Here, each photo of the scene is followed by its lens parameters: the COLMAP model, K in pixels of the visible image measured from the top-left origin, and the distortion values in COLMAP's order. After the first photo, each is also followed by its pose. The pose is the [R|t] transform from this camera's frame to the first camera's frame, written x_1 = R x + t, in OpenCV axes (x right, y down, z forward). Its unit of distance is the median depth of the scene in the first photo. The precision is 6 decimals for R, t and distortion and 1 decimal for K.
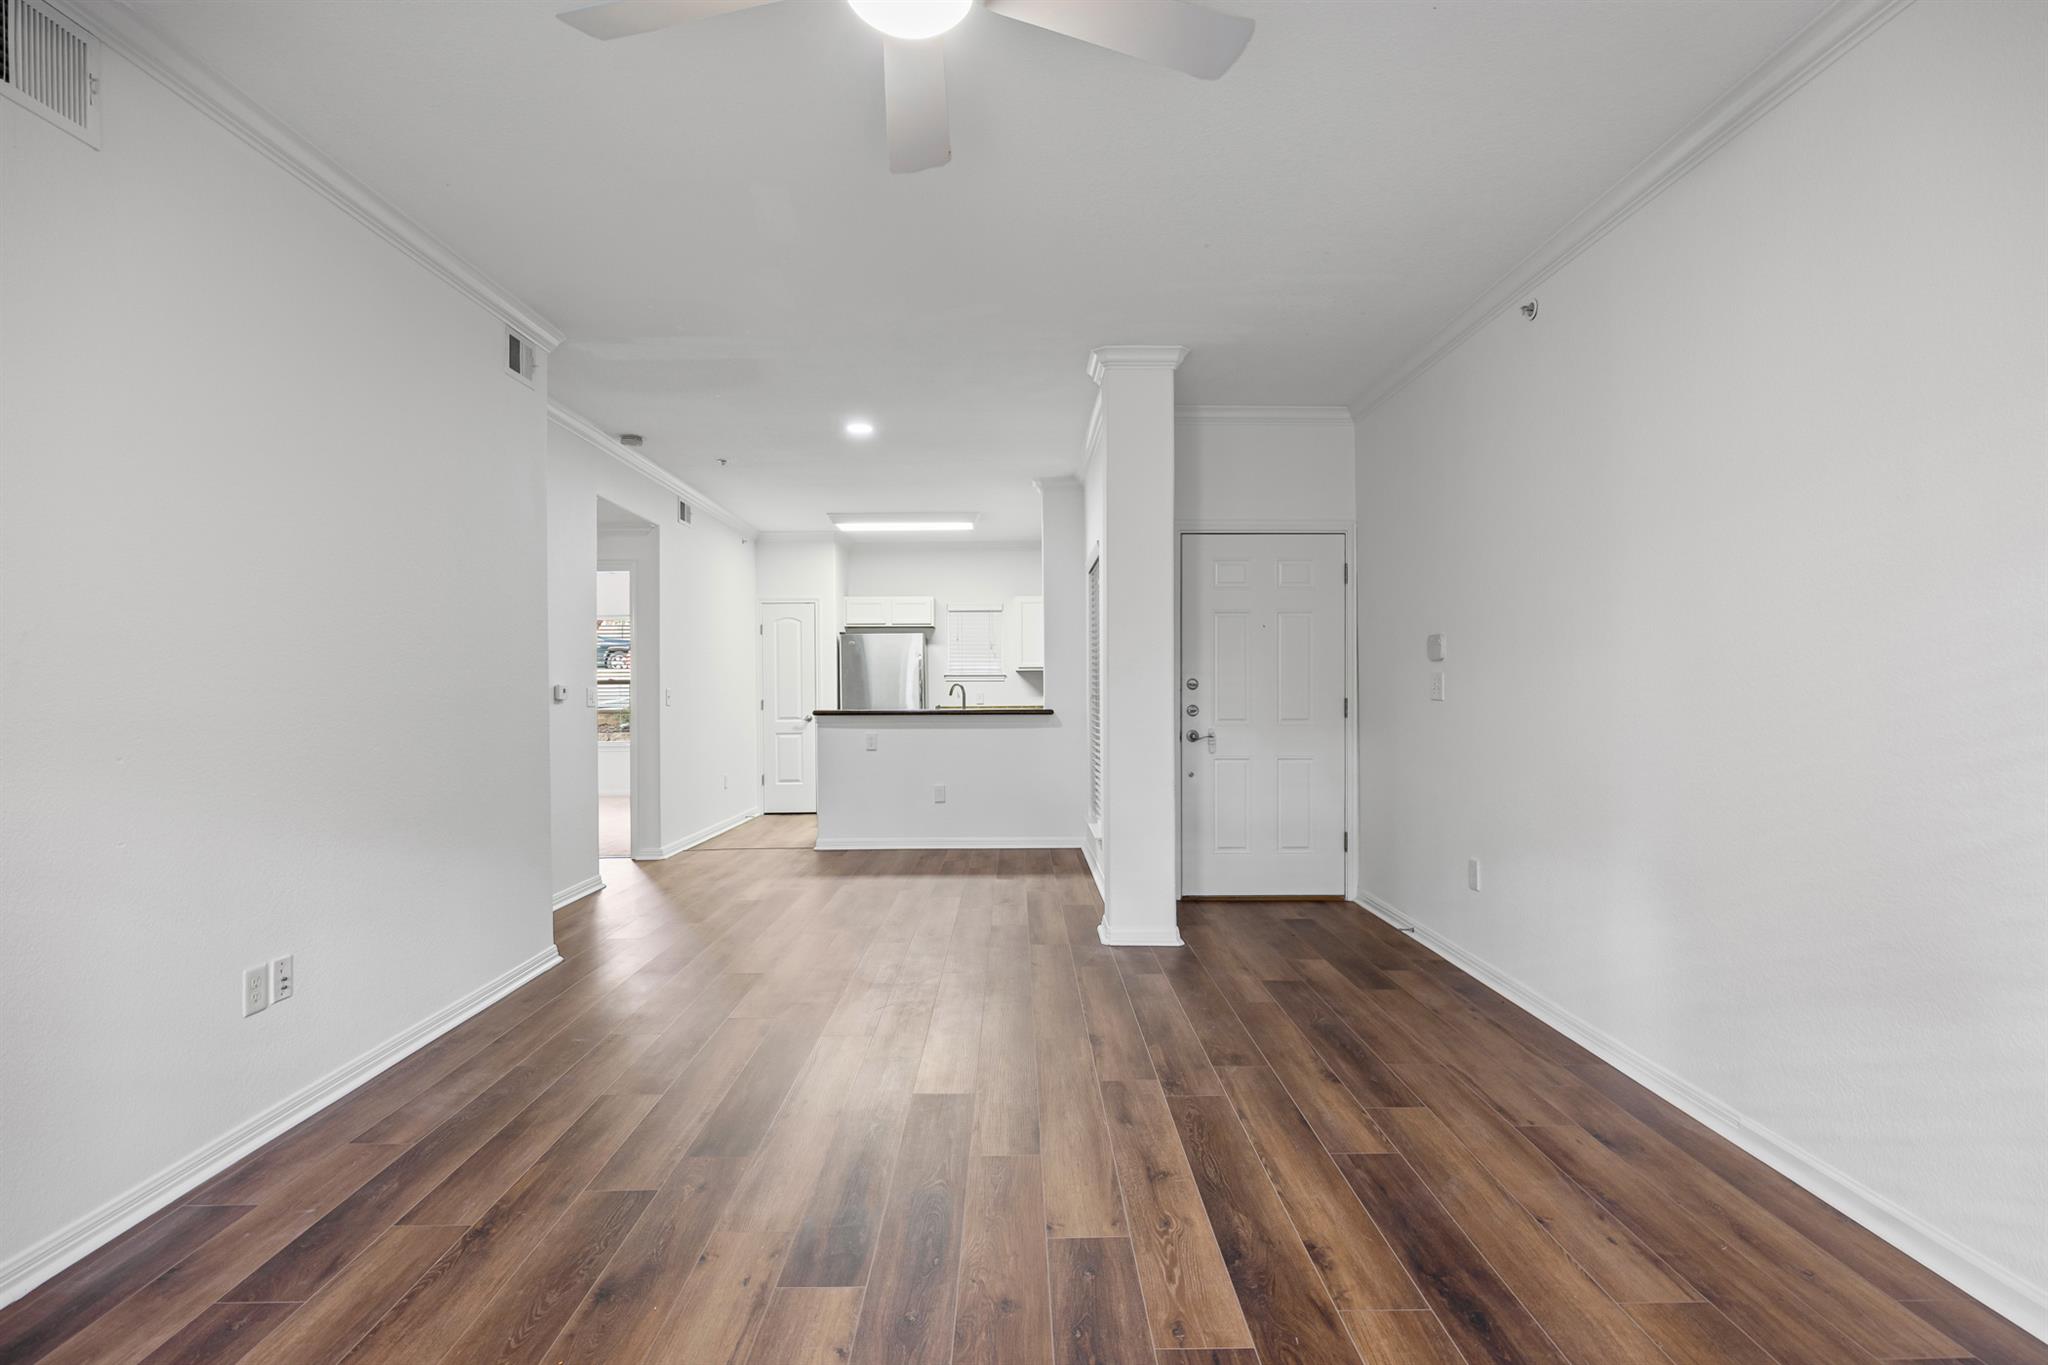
lens RADIAL K [[1012.3, 0, 1023.1], [0, 1012.3, 691.9], [0, 0, 1]] dist [-0.008293, -0.000005]
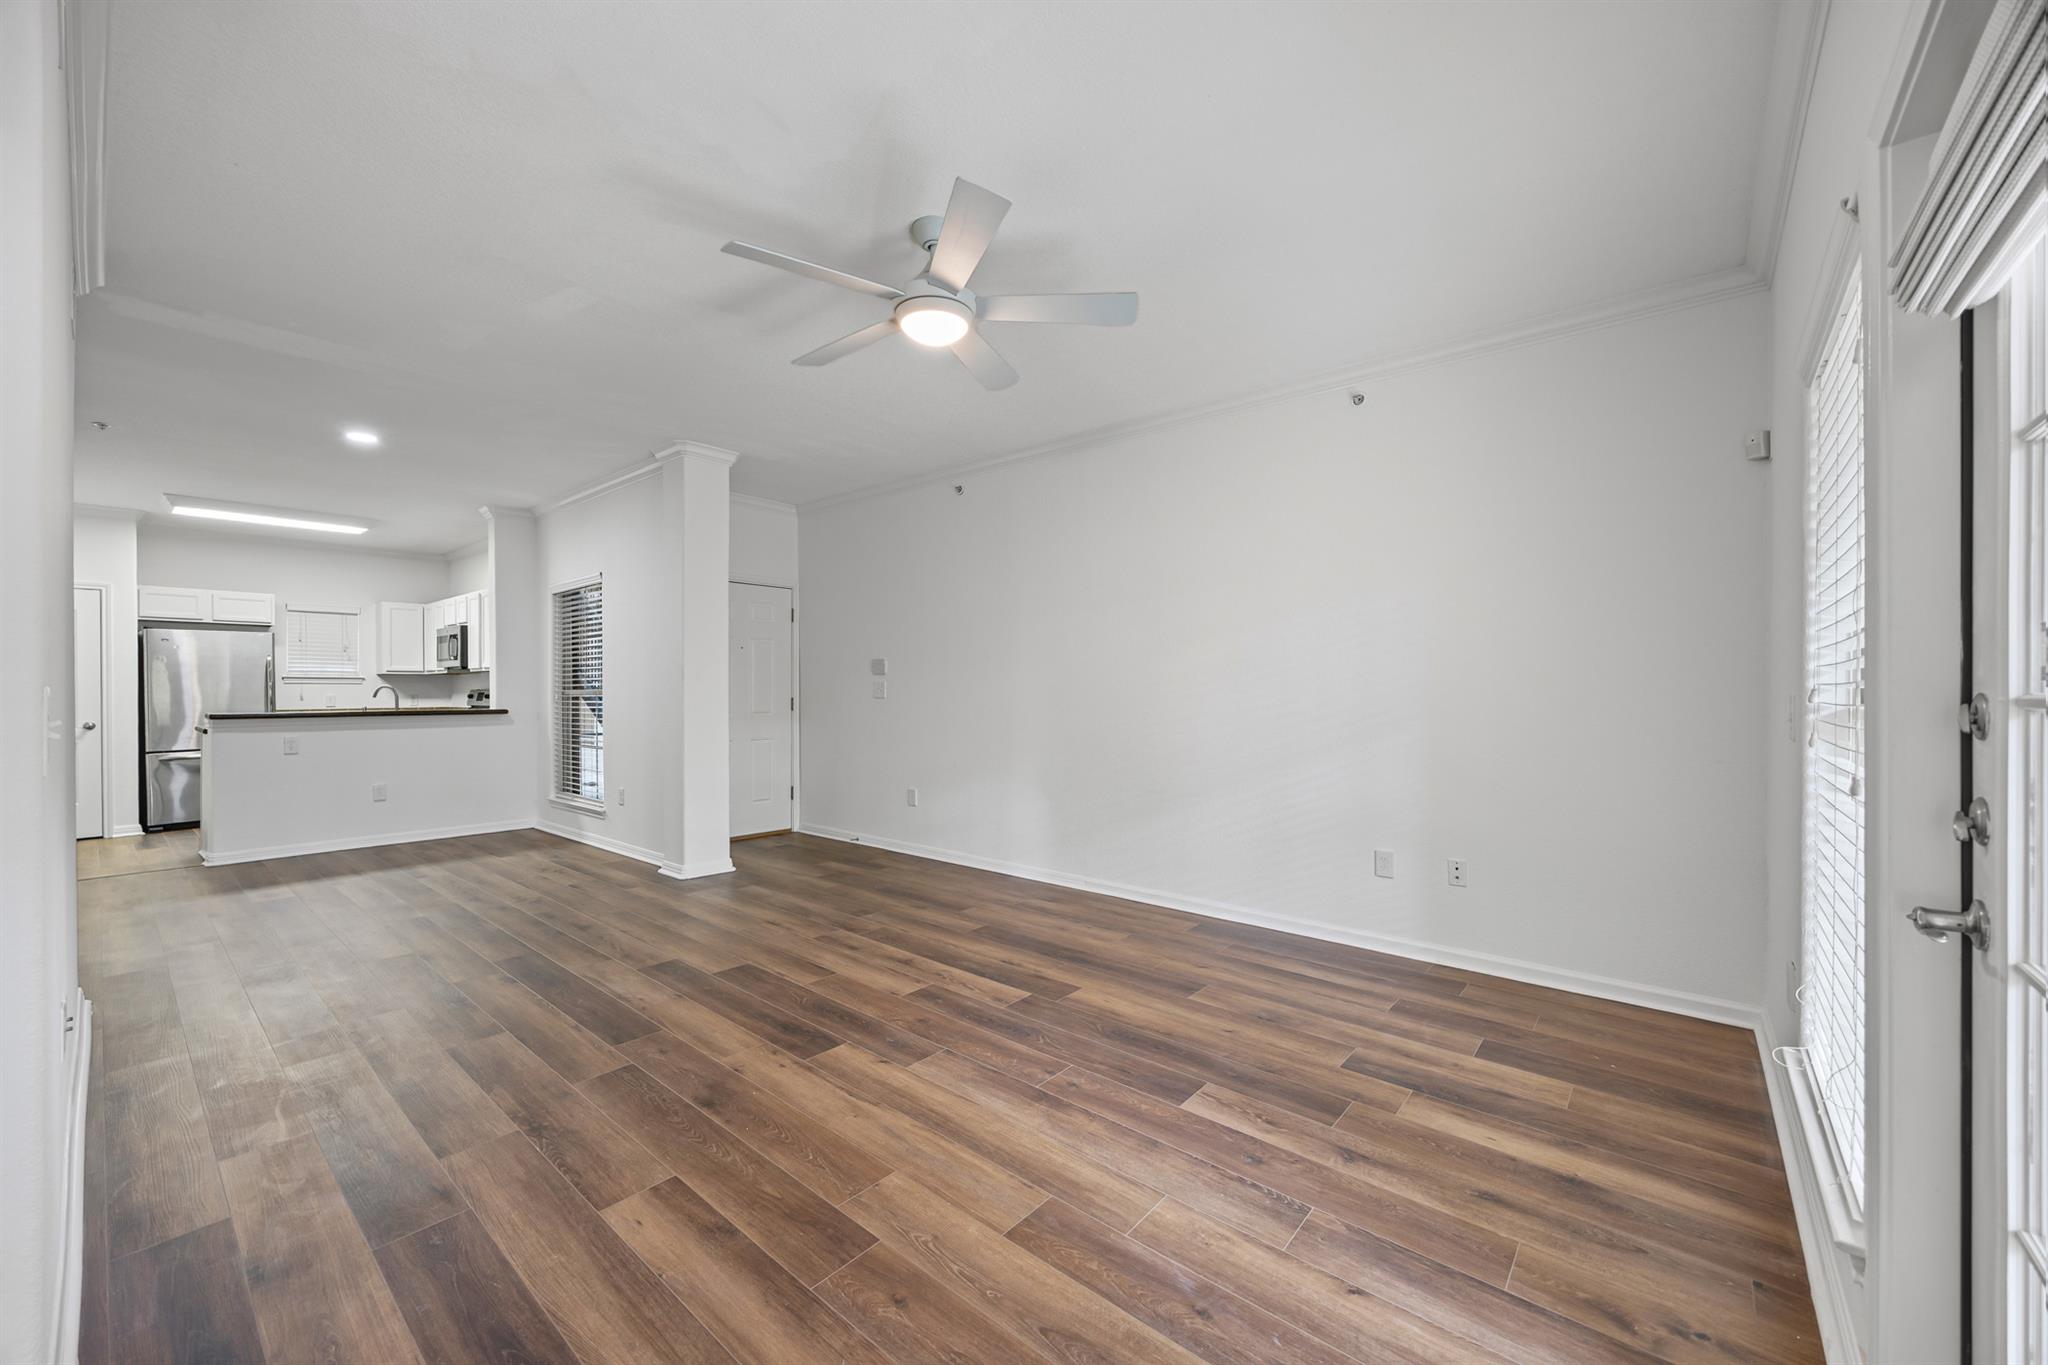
lens RADIAL K [[791.1, 0, 1017.8], [0, 791.1, 693.3], [0, 0, 1]] dist [-0.001707, -0.000038]
pose [[0.658097, 0.002183, 0.752930, -0.464874], [0.000817, 0.999993, -0.003614, 0.004808], [-0.752932, 0.002993, 0.658091, -0.042144]]
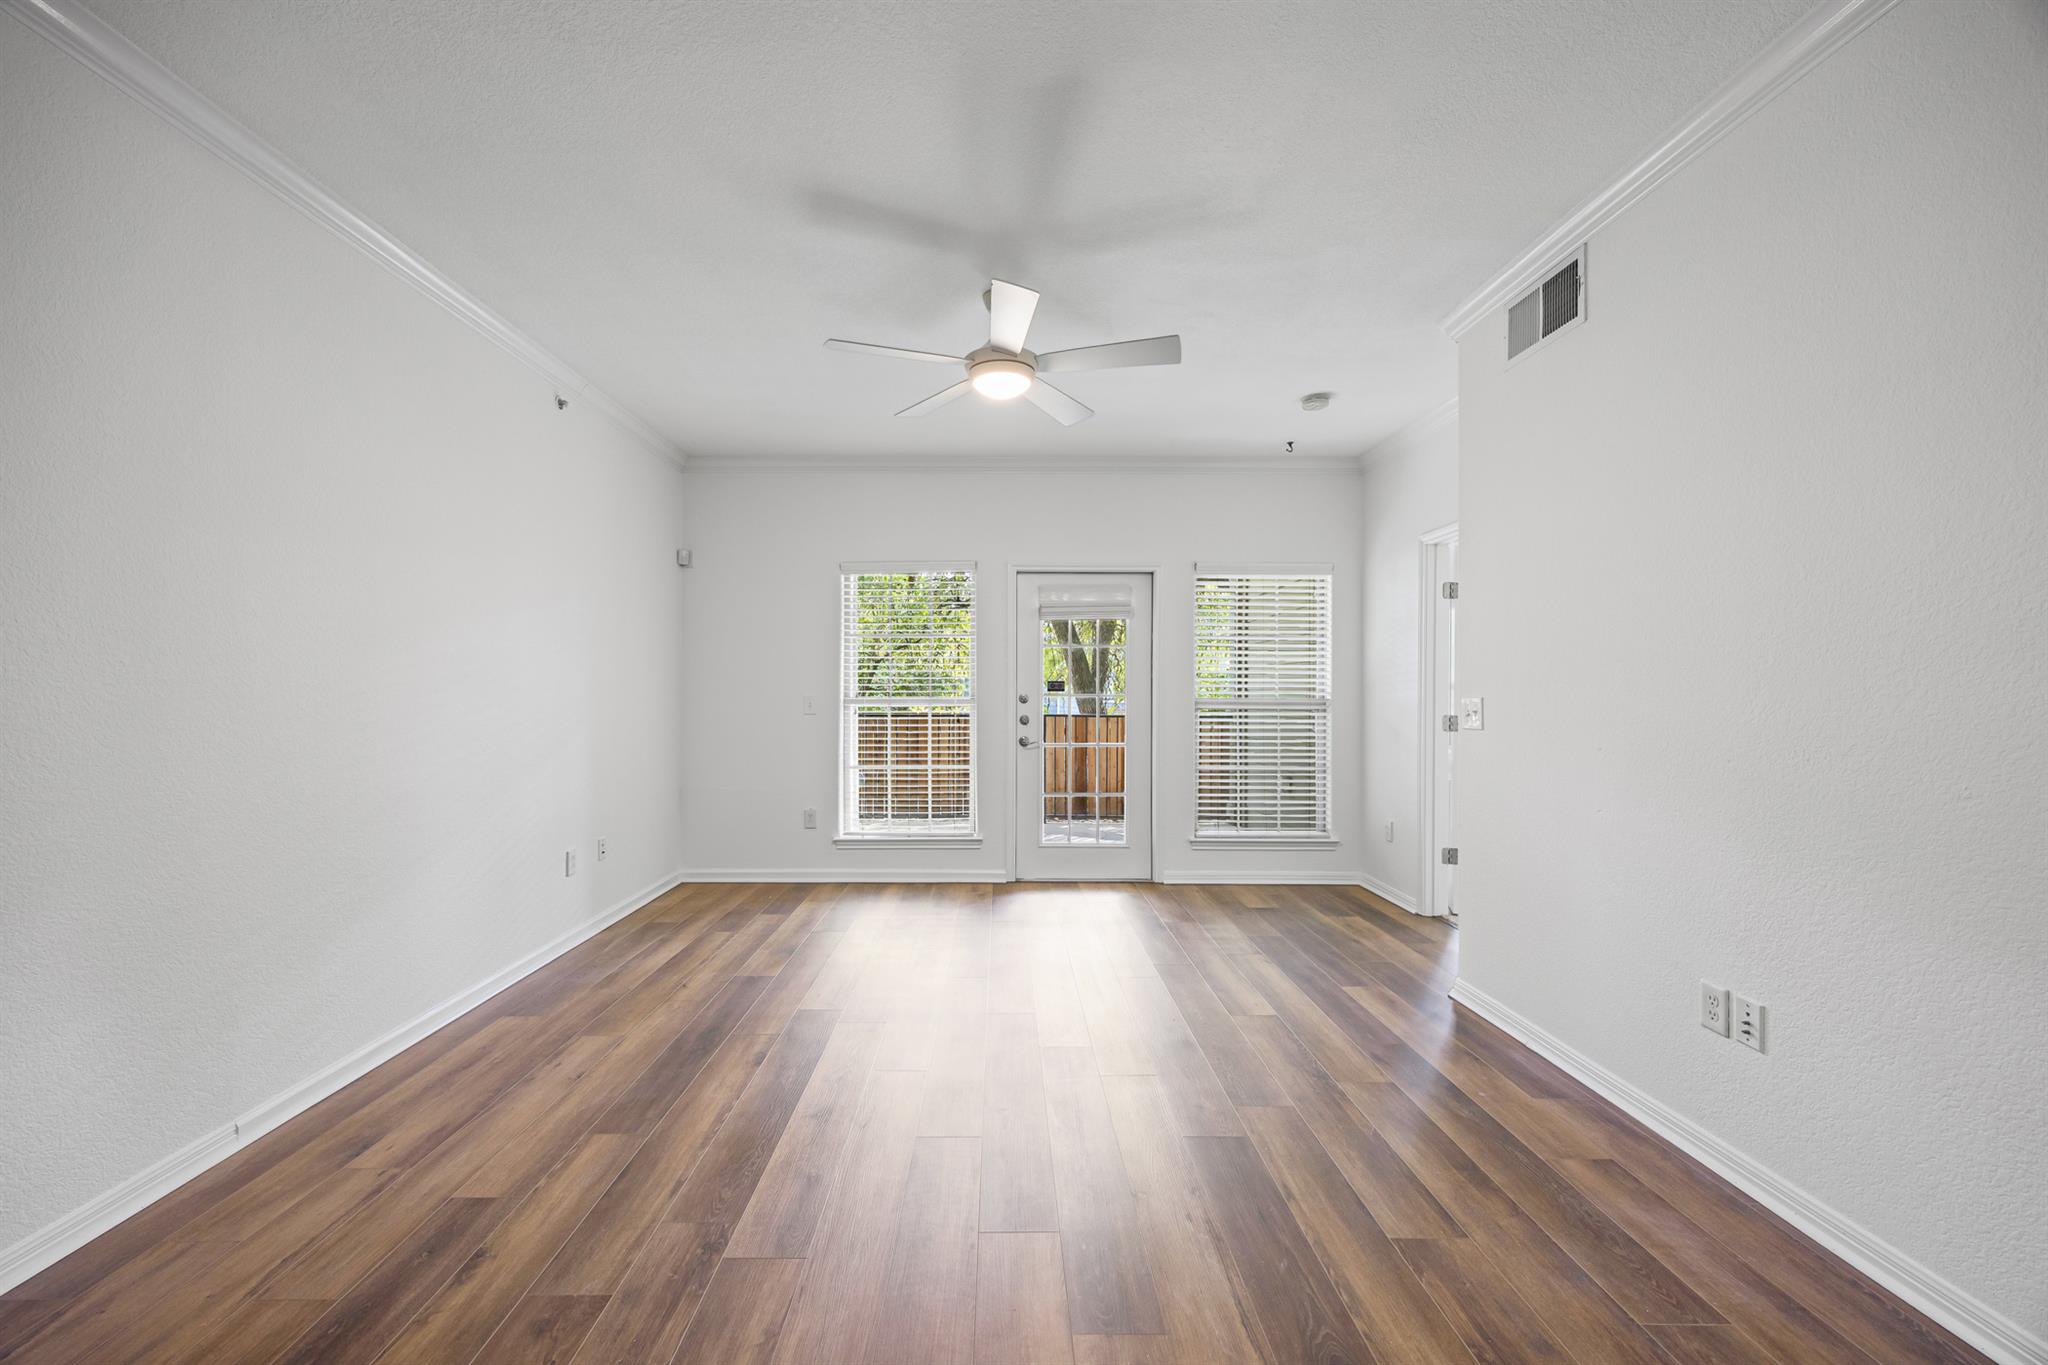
lens RADIAL K [[791.1, 0, 1000.7], [0, 791.1, 685.0], [0, 0, 1]] dist [-0.001707, -0.000038]
pose [[-0.999941, 0.006675, 0.008580, -0.050719], [0.006716, 0.999966, 0.004690, -0.015765], [-0.008548, 0.004747, -0.999952, 1.124122]]
